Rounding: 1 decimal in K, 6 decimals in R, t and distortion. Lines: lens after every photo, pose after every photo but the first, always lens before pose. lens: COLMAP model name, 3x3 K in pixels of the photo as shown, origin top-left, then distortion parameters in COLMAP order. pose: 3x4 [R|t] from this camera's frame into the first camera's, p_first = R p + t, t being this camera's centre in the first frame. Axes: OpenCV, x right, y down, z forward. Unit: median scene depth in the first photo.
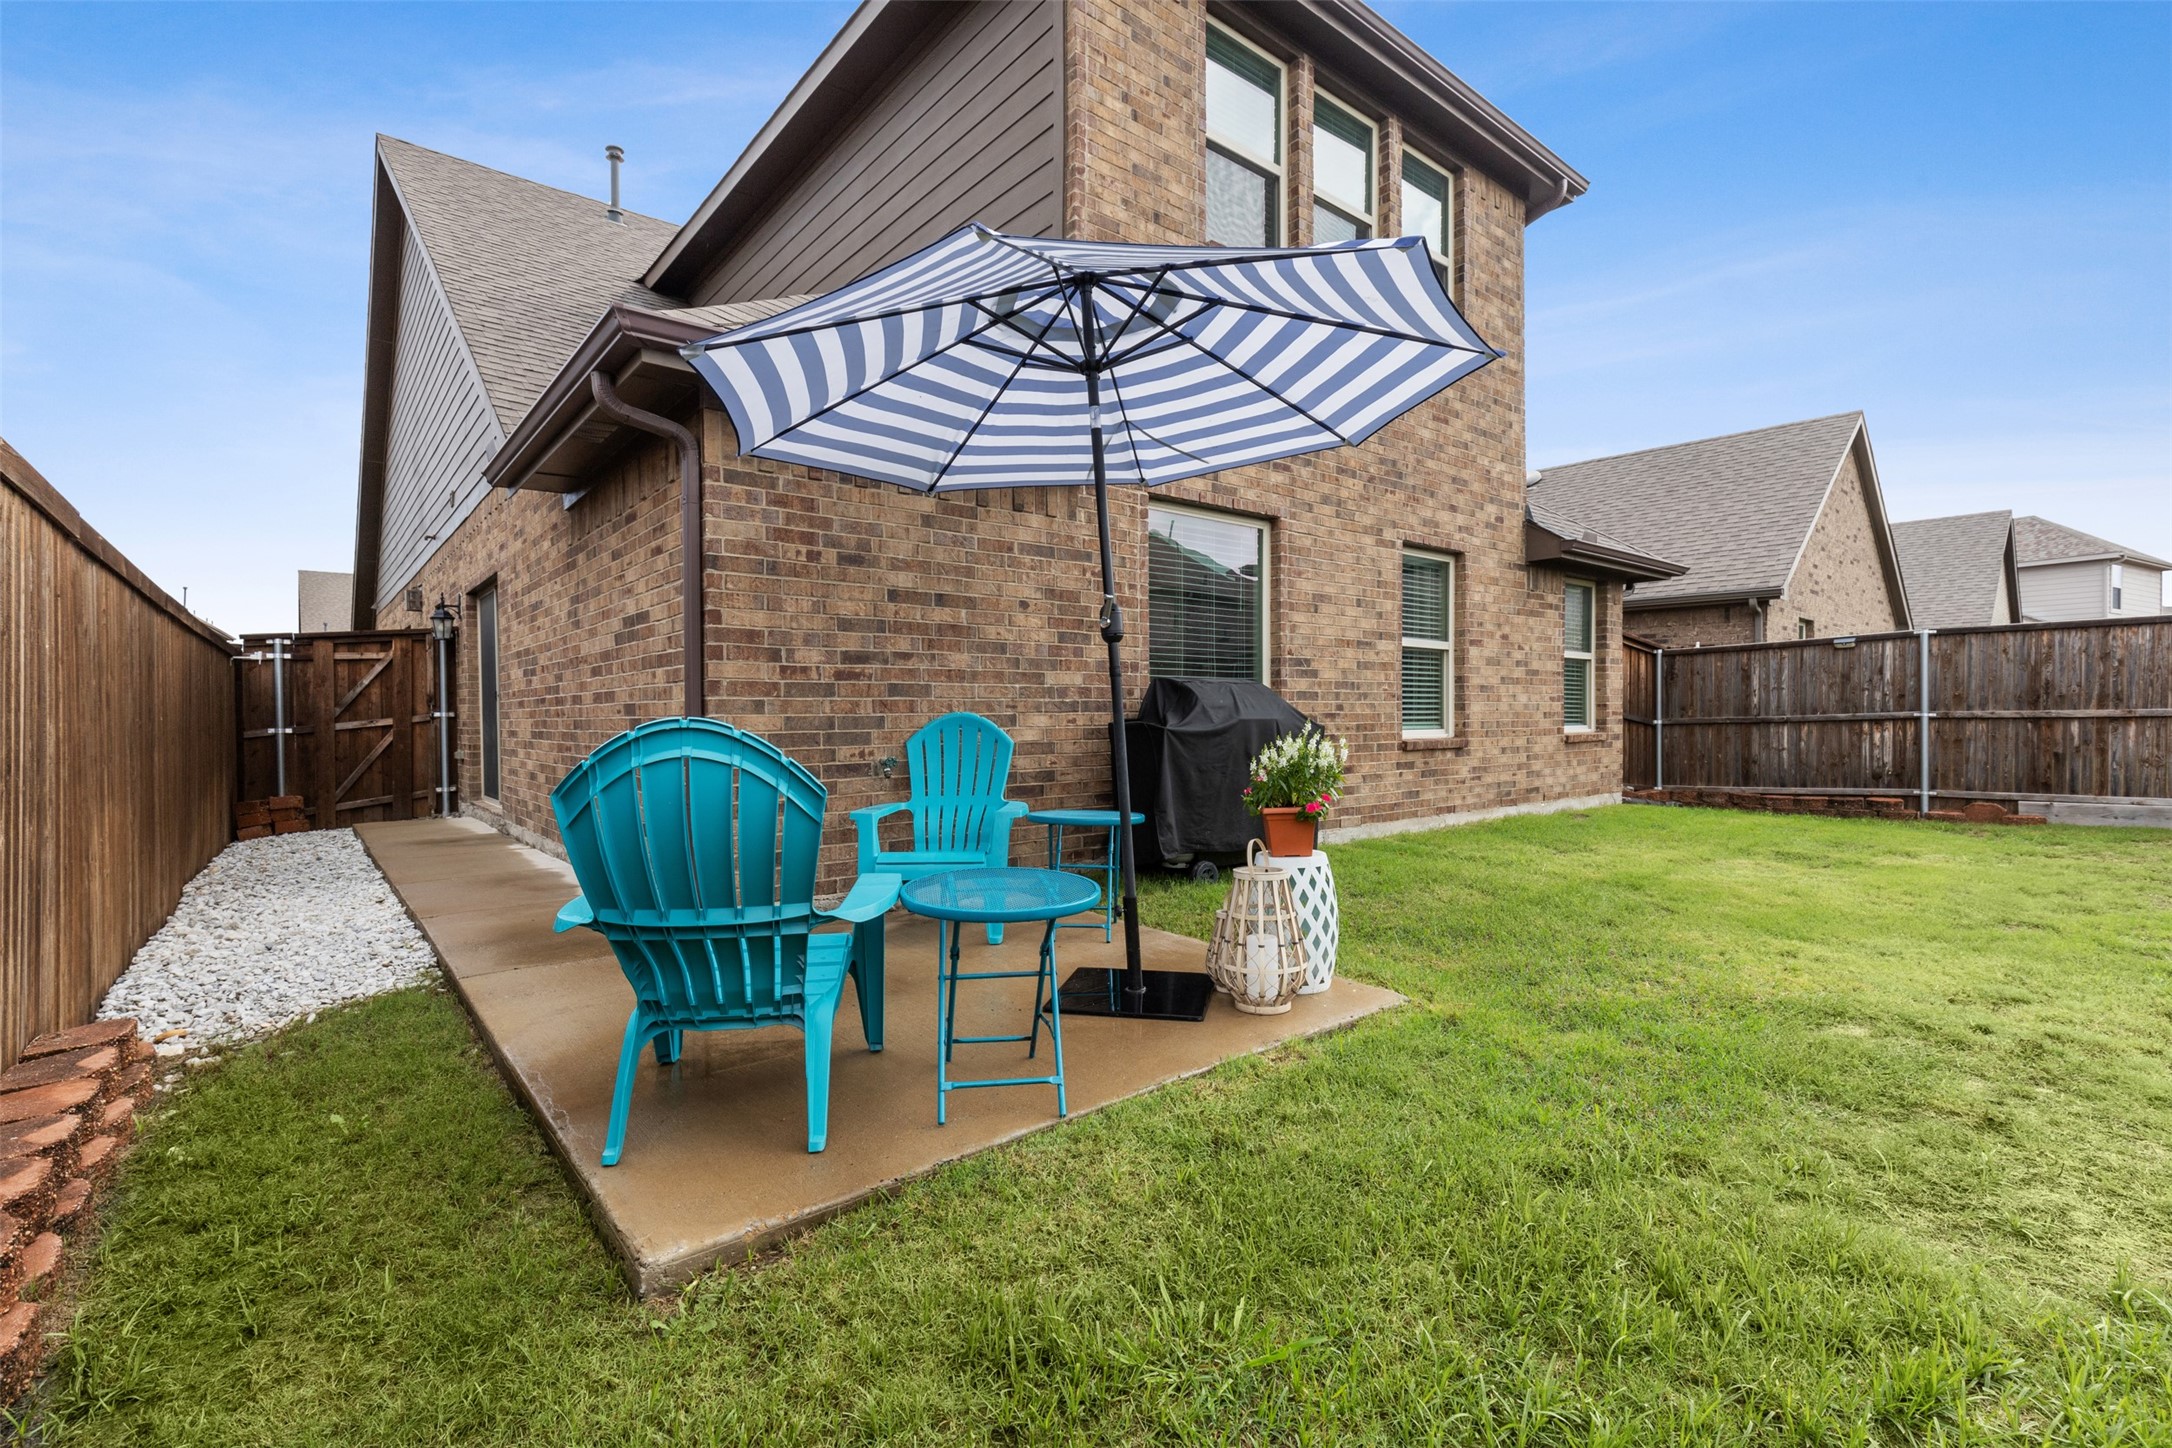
lens RADIAL K [[967.5, 0, 1092.9], [0, 967.5, 730.7], [0, 0, 1]] dist [0.003456, 0.001069]
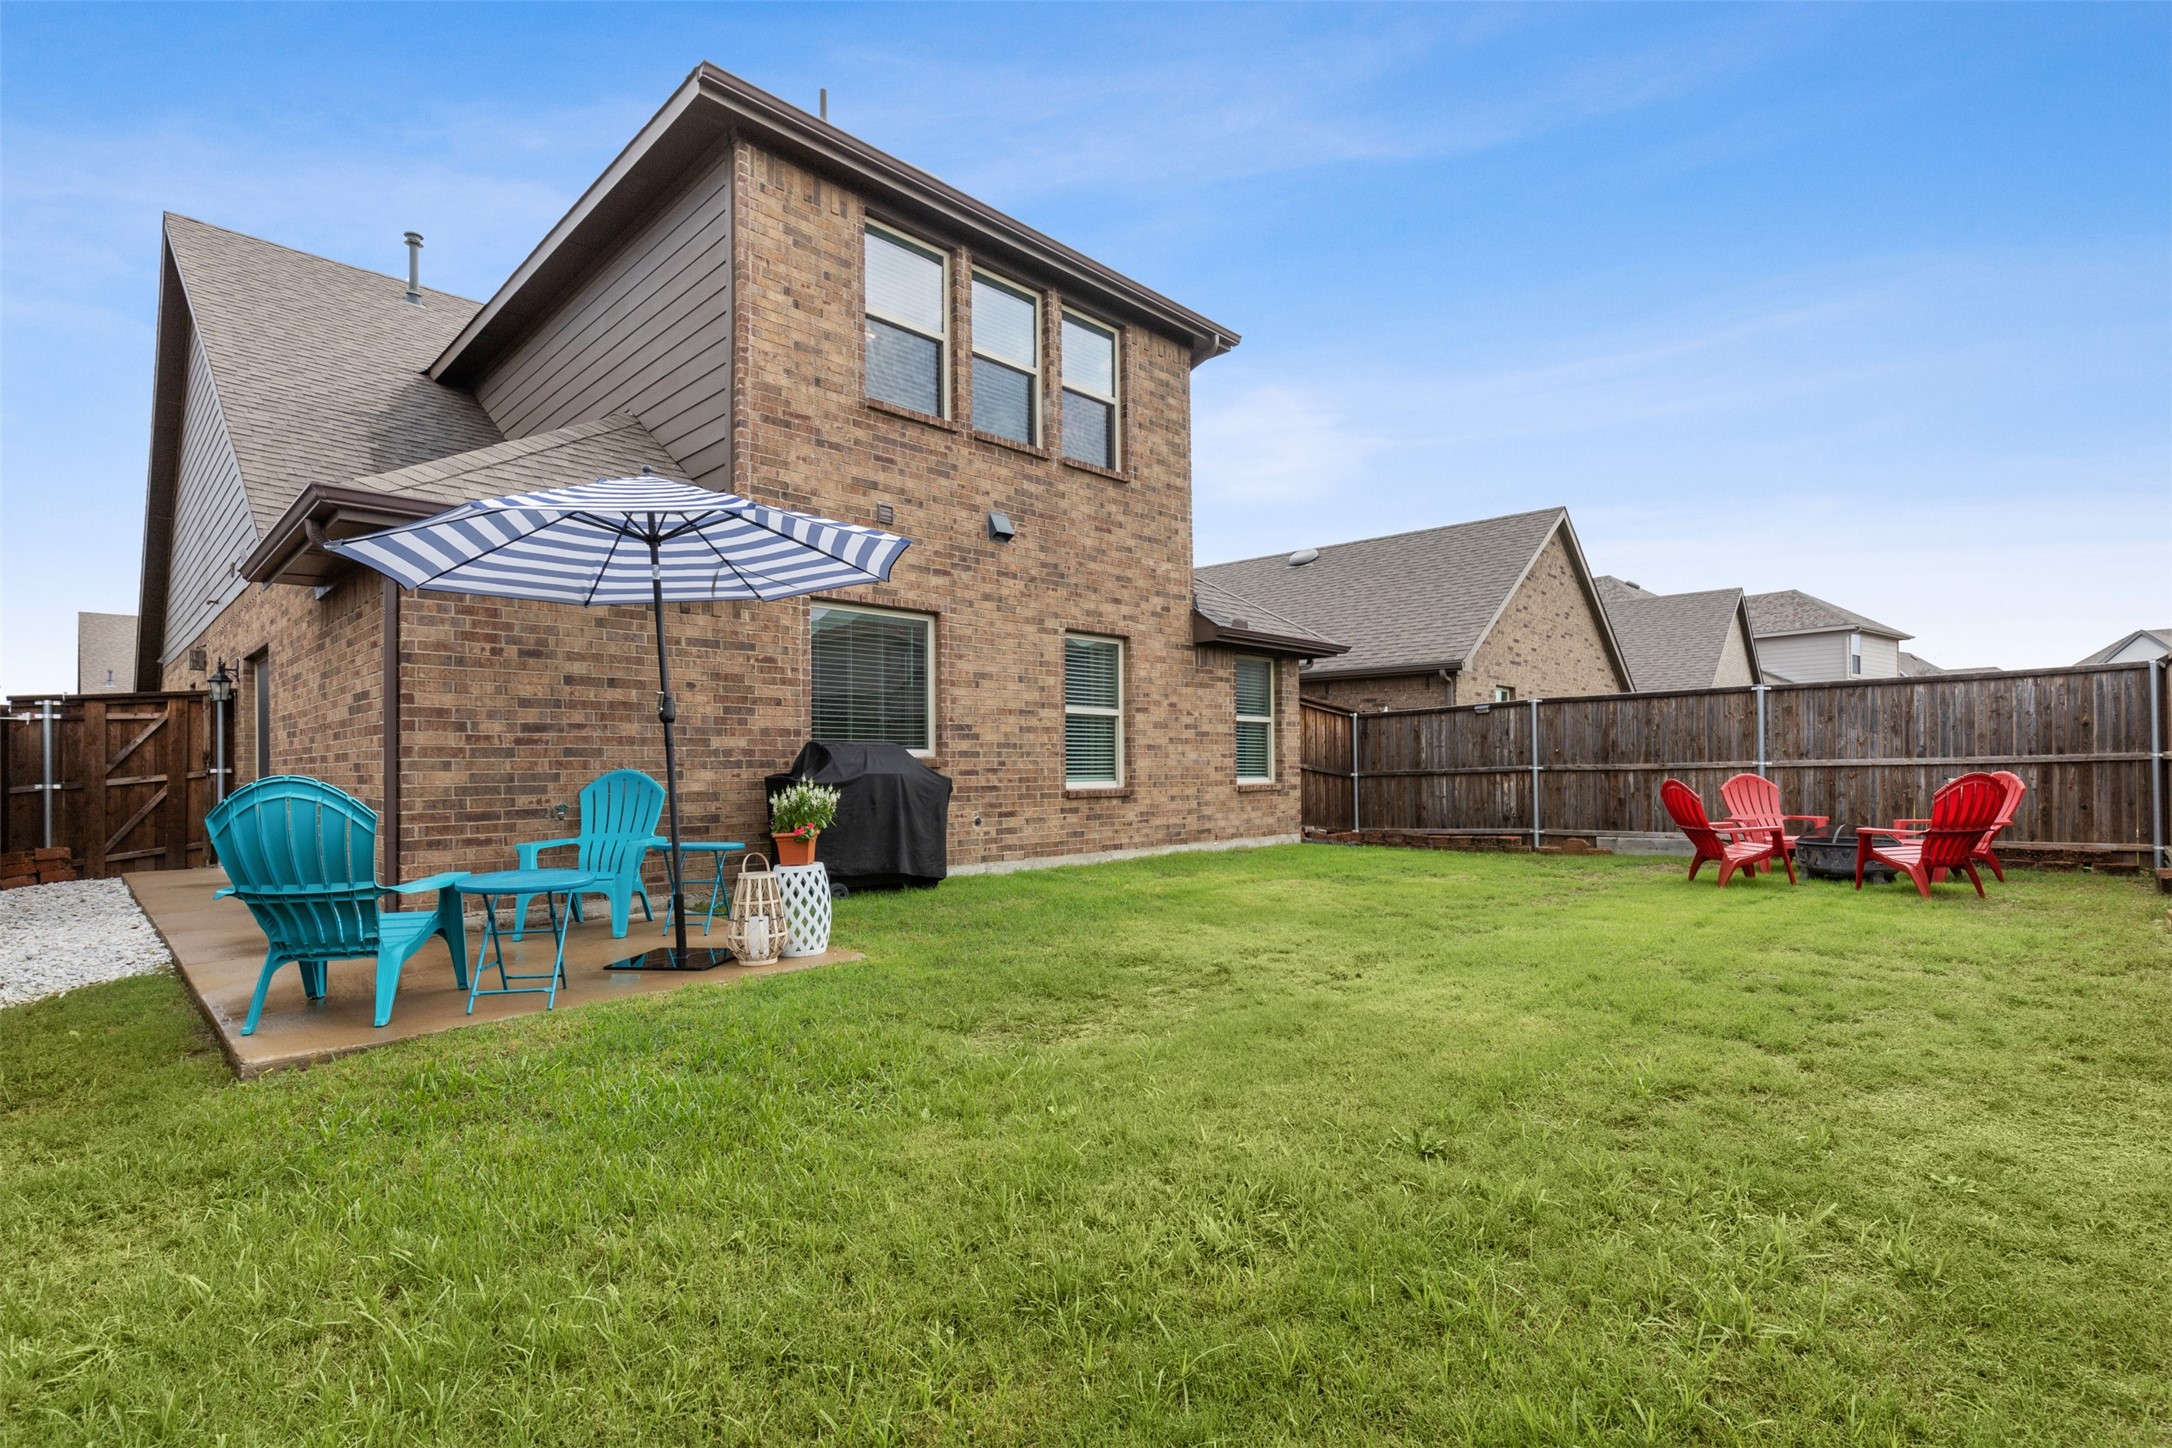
lens RADIAL K [[996.9, 0, 1106.0], [0, 996.9, 763.0], [0, 0, 1]] dist [0.003052, 0.001511]
pose [[0.993747, -0.001751, 0.111645, 0.218544], [0.004151, 0.999765, -0.021262, 0.002344], [-0.111582, 0.021593, 0.993521, -0.251509]]
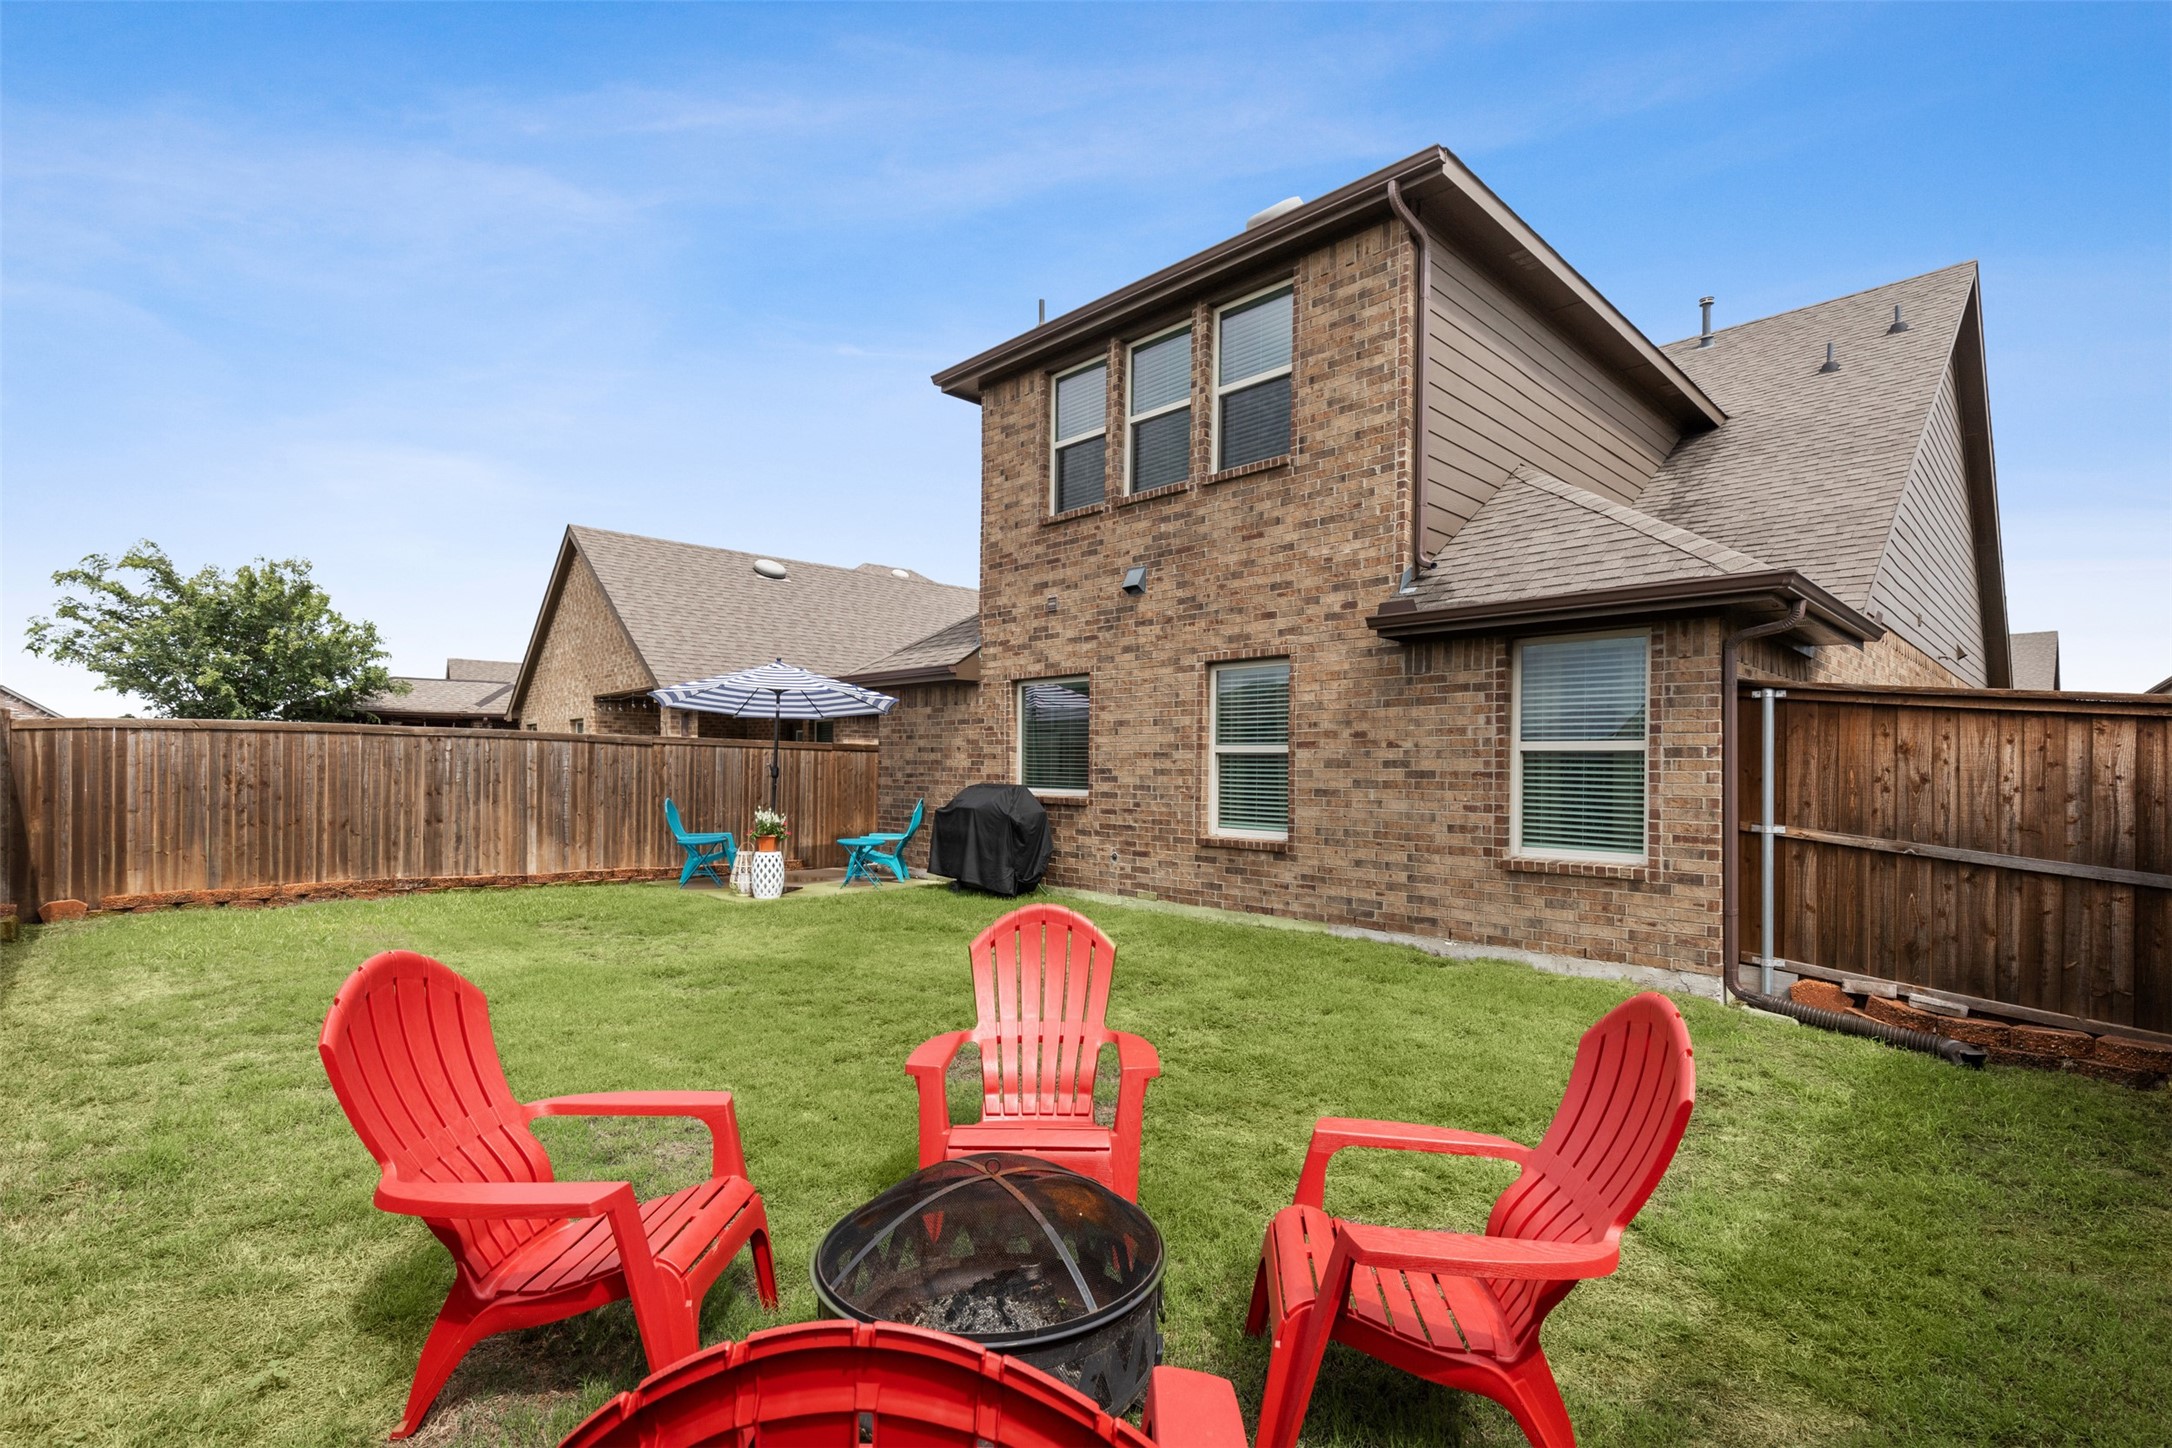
lens RADIAL K [[996.9, 0, 1106.0], [0, 996.9, 763.0], [0, 0, 1]] dist [0.003052, 0.001511]
pose [[0.094684, 0.002724, -0.995504, 1.412395], [-0.024184, 0.999707, 0.000436, -0.071346], [0.995214, 0.024034, 0.094722, 0.739361]]
